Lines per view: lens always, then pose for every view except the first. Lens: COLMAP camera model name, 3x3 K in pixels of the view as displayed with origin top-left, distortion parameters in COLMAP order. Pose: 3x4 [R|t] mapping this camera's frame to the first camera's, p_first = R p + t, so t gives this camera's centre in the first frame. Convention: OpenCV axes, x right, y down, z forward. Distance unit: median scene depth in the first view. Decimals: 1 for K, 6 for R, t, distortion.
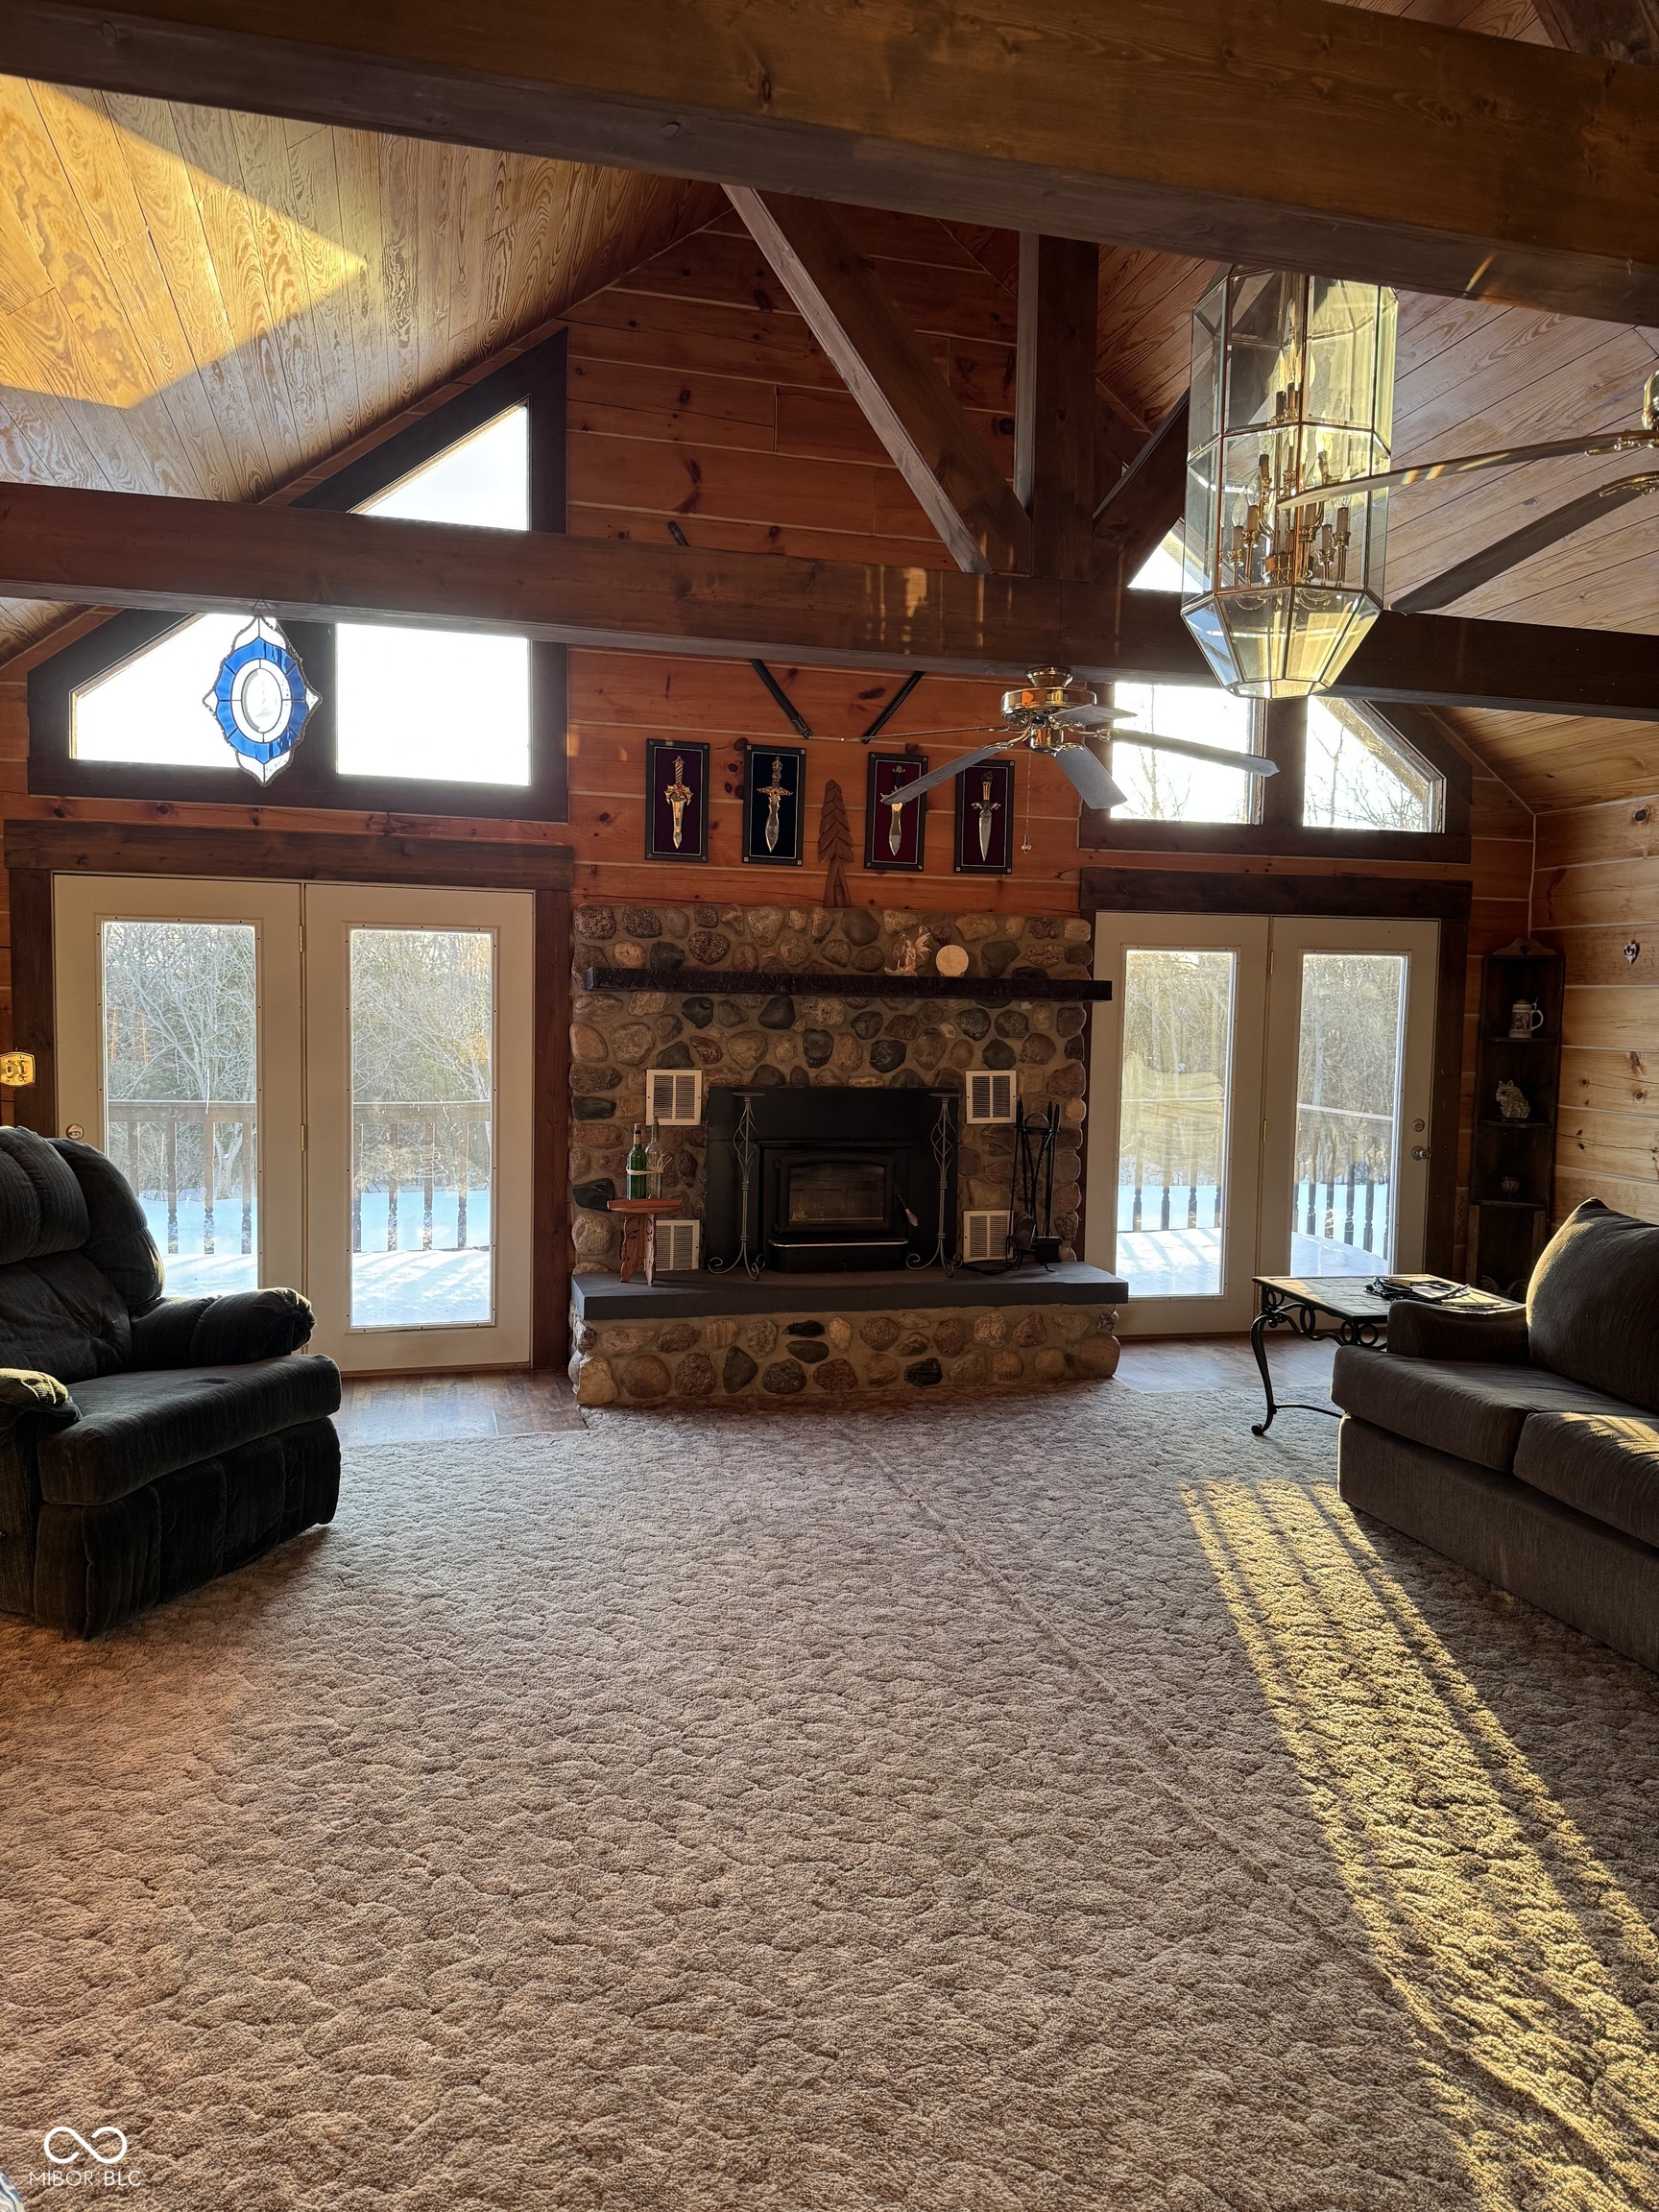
lens RADIAL K [[1561.4, 0, 830.8], [0, 1561.4, 1138.7], [0, 0, 1]] dist [0.031464, -0.053385]
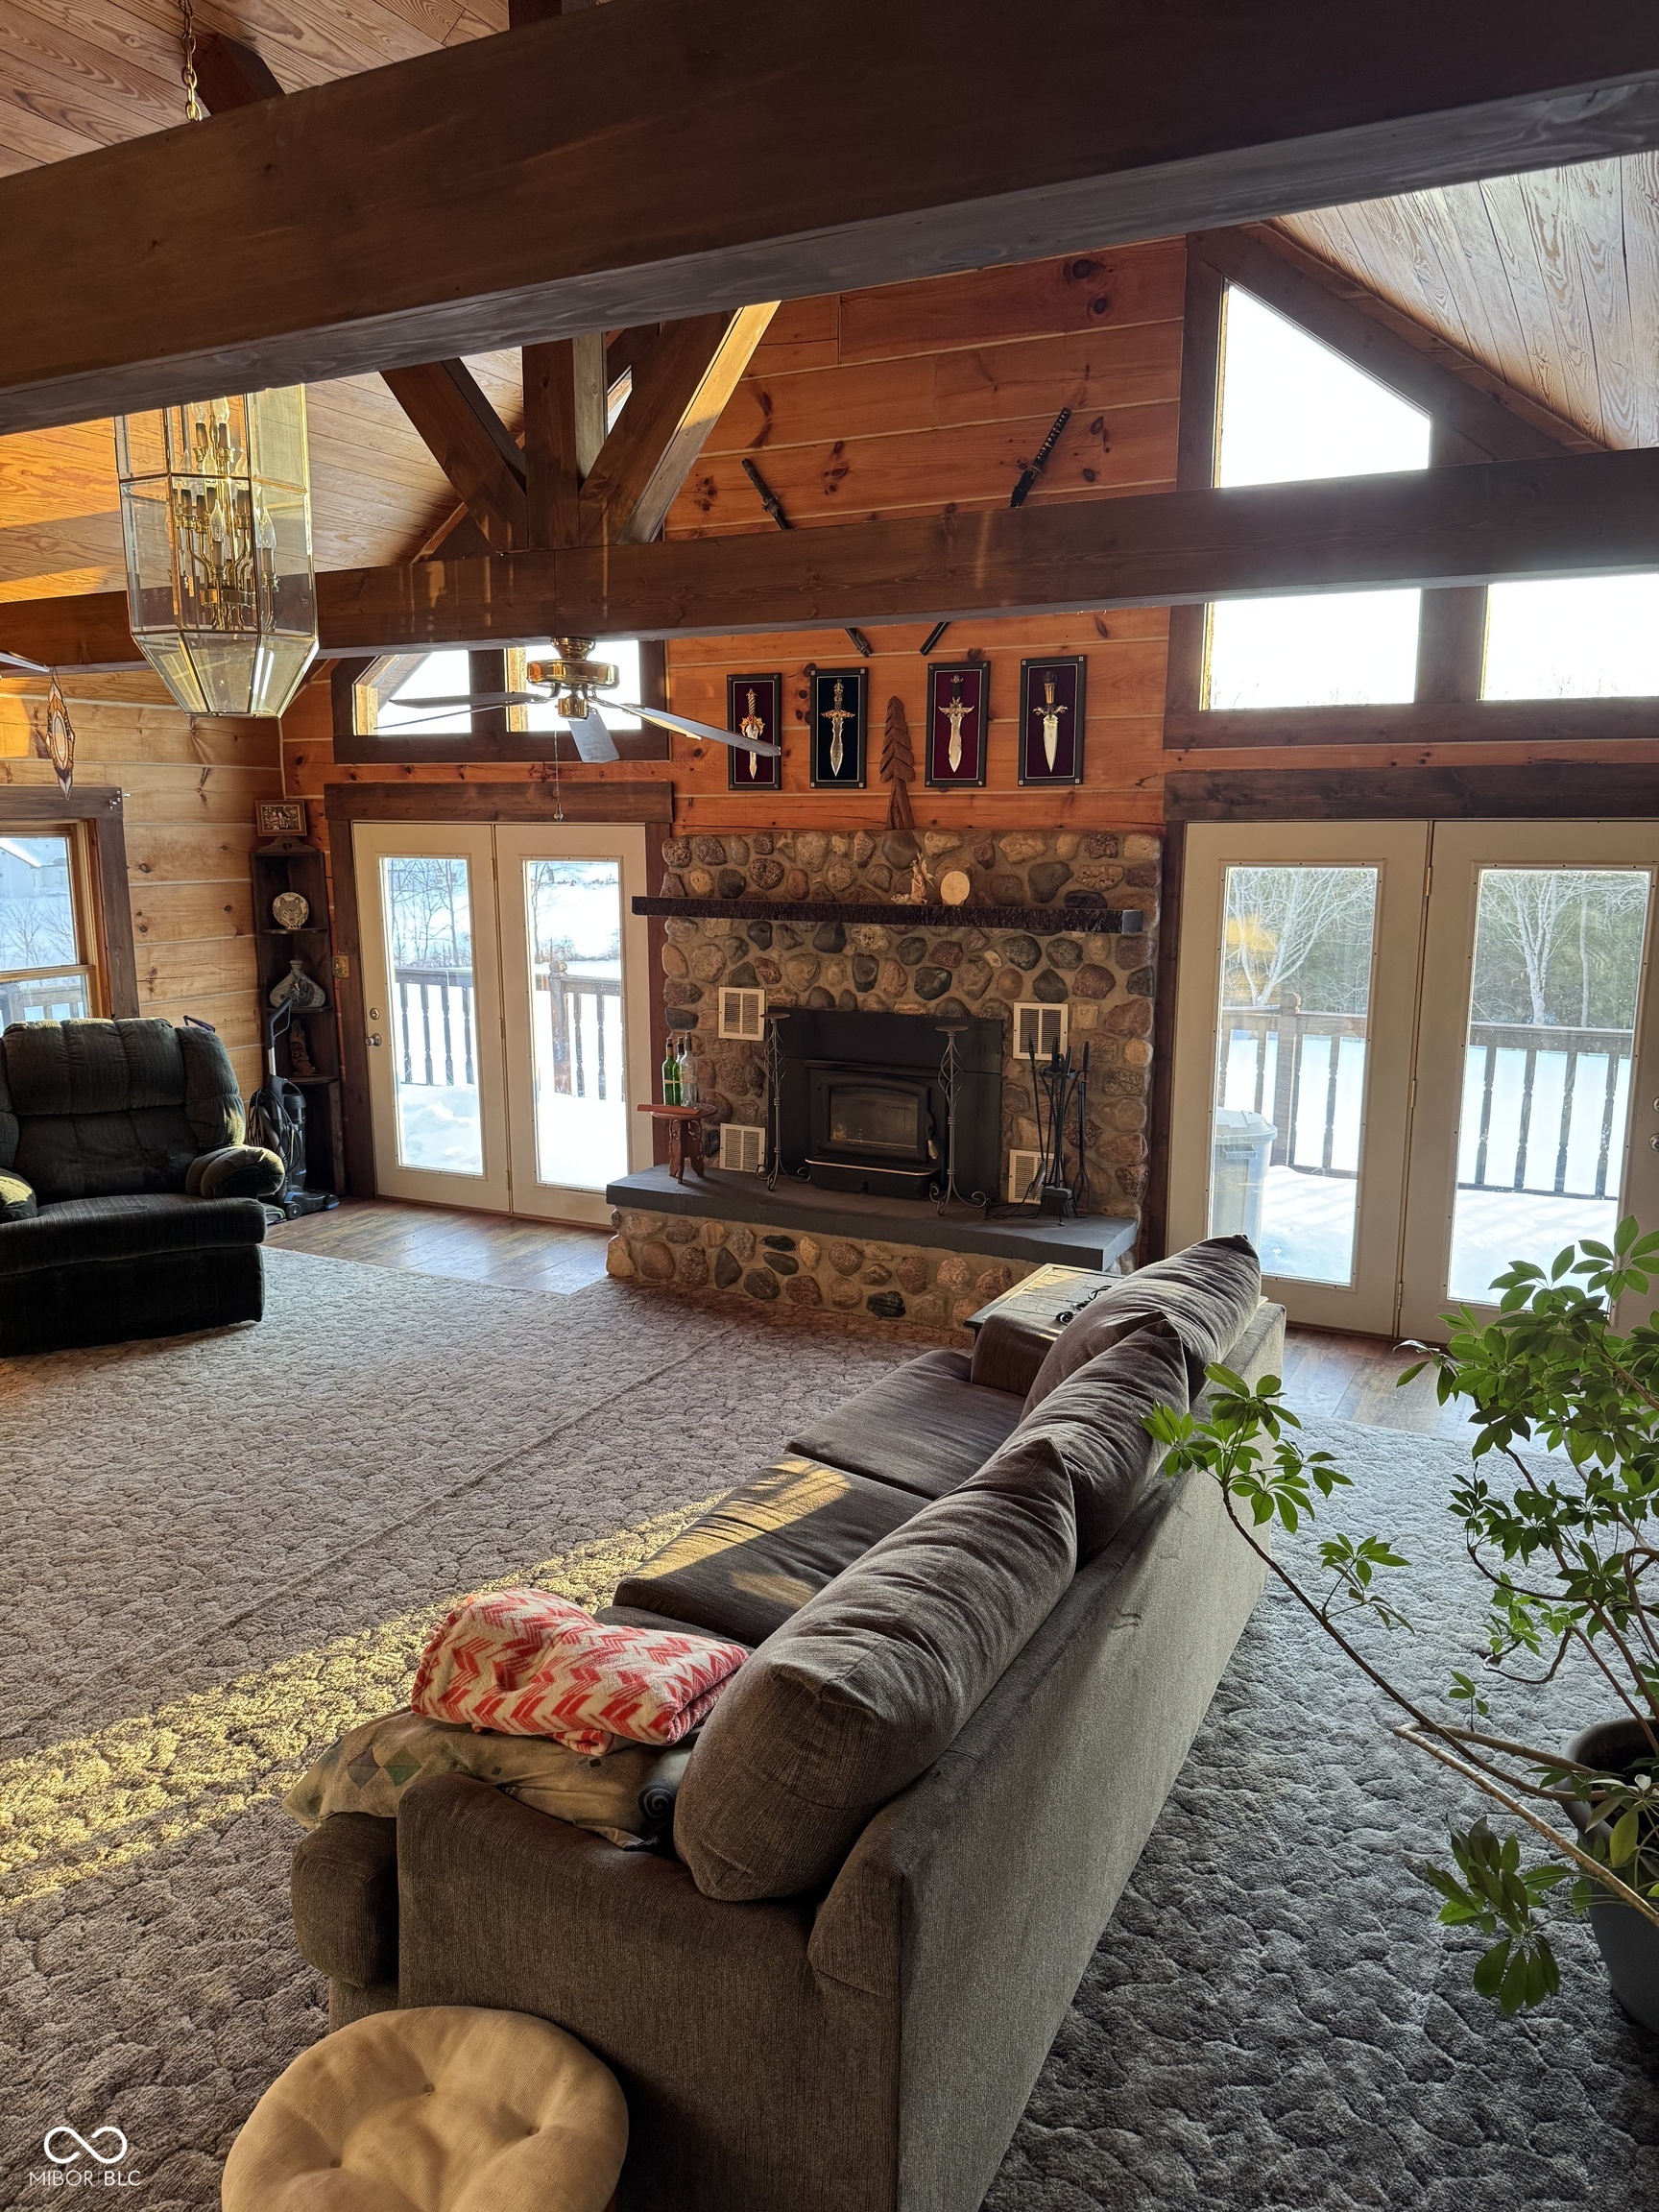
lens RADIAL K [[1561.1, 0, 807.3], [0, 1561.1, 1140.3], [0, 0, 1]] dist [0.111406, -0.223247]
pose [[0.732686, 0.117223, -0.670395, 0.667838], [-0.046342, 0.991361, 0.122699, -0.074097], [0.678987, -0.058832, 0.731789, 0.230301]]
